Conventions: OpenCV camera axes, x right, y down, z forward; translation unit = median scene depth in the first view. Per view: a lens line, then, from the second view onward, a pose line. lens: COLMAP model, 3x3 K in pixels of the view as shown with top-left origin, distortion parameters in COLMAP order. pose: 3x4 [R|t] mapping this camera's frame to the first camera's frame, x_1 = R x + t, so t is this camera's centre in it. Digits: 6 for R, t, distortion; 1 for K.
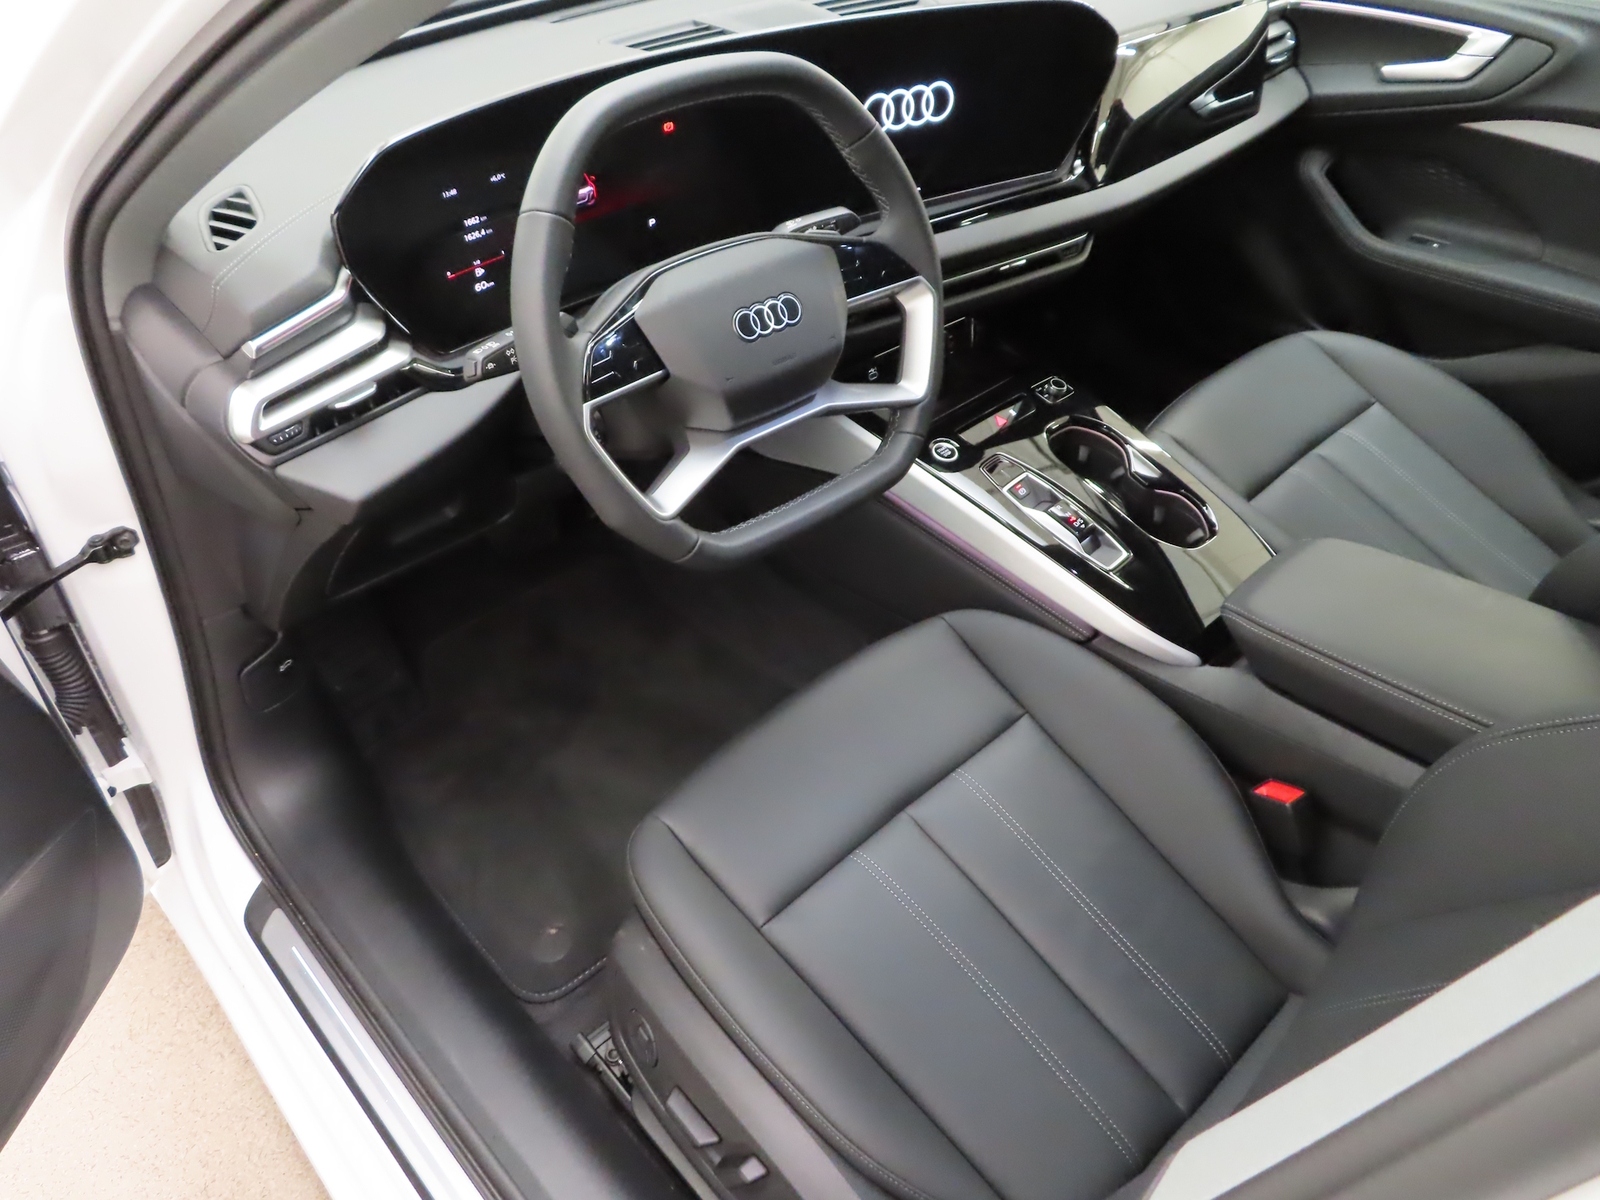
lens RADIAL K [[1163.0, 0, 801.0], [0, 1163.0, 572.0], [0, 0, 1]] dist [-0.025543, 0.023888]
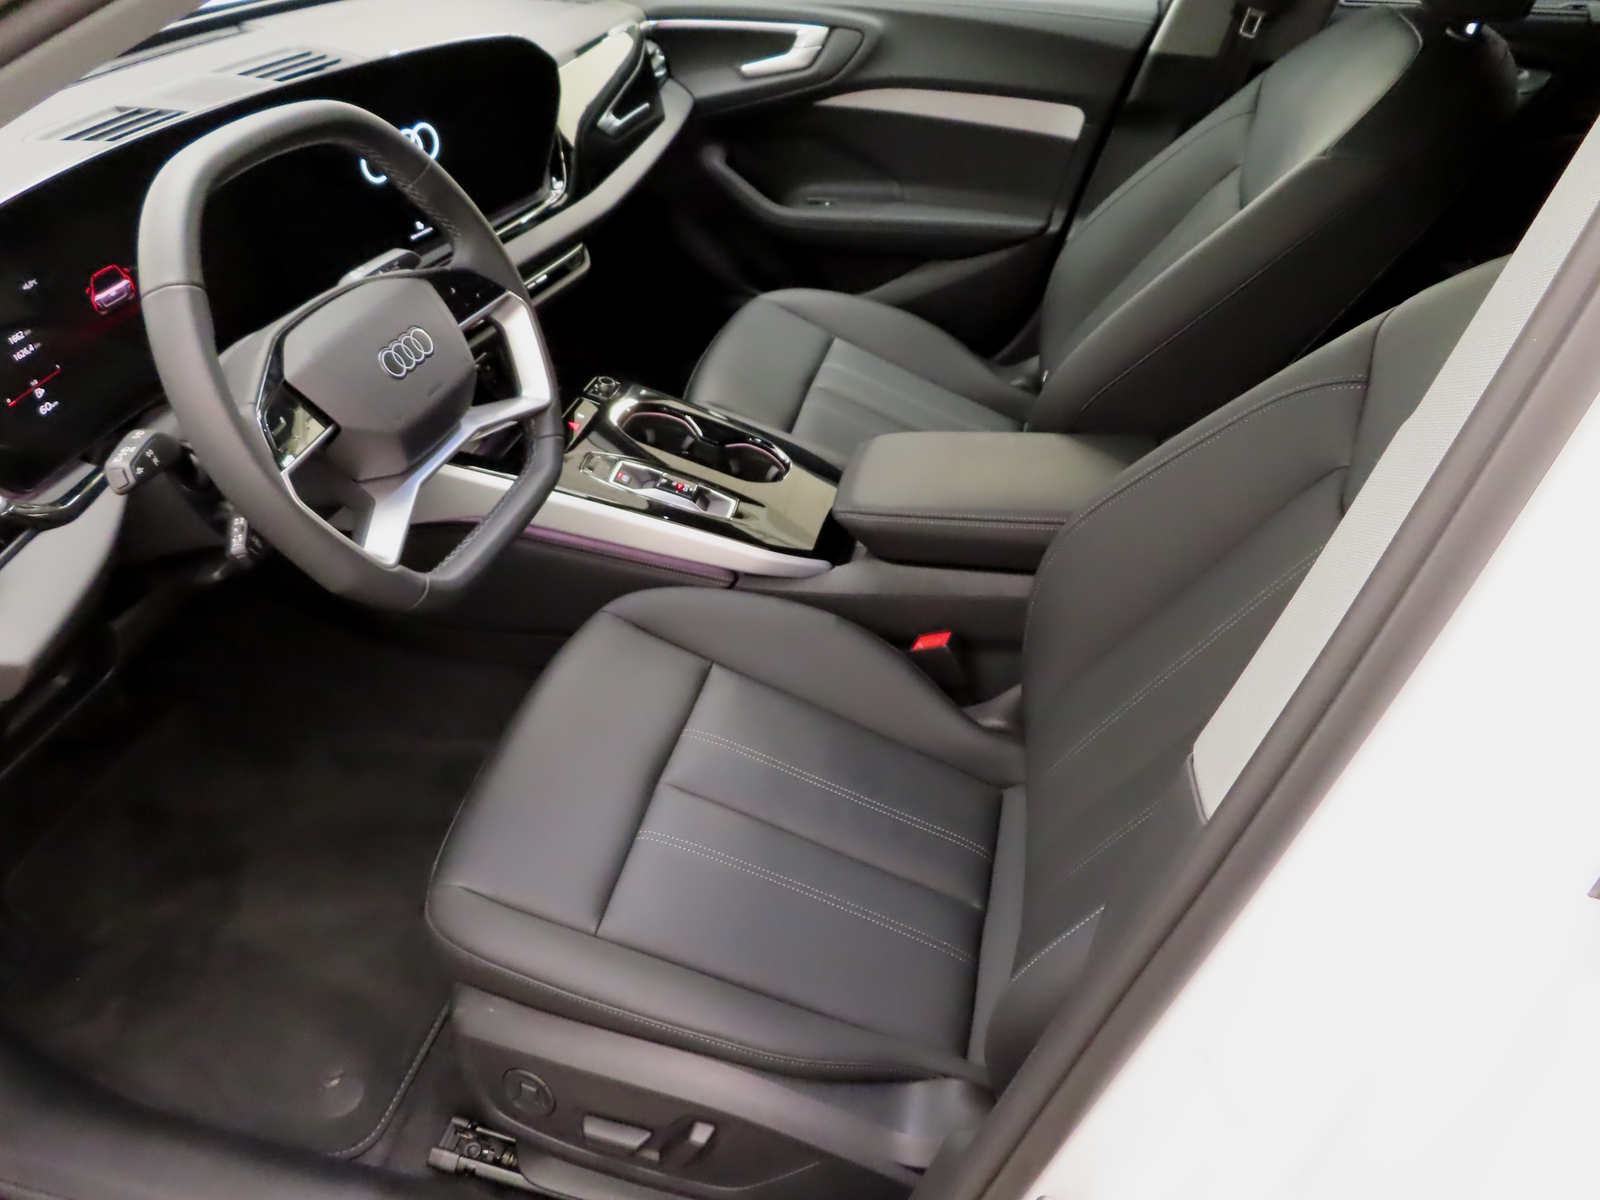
lens RADIAL K [[1163.0, 0, 801.0], [0, 1163.0, 572.0], [0, 0, 1]] dist [-0.025543, 0.023888]
pose [[0.829587, -0.323536, 0.455094, -0.208798], [0.345701, 0.937638, 0.036412, 0.031595], [-0.438494, 0.127119, 0.889699, -0.013780]]
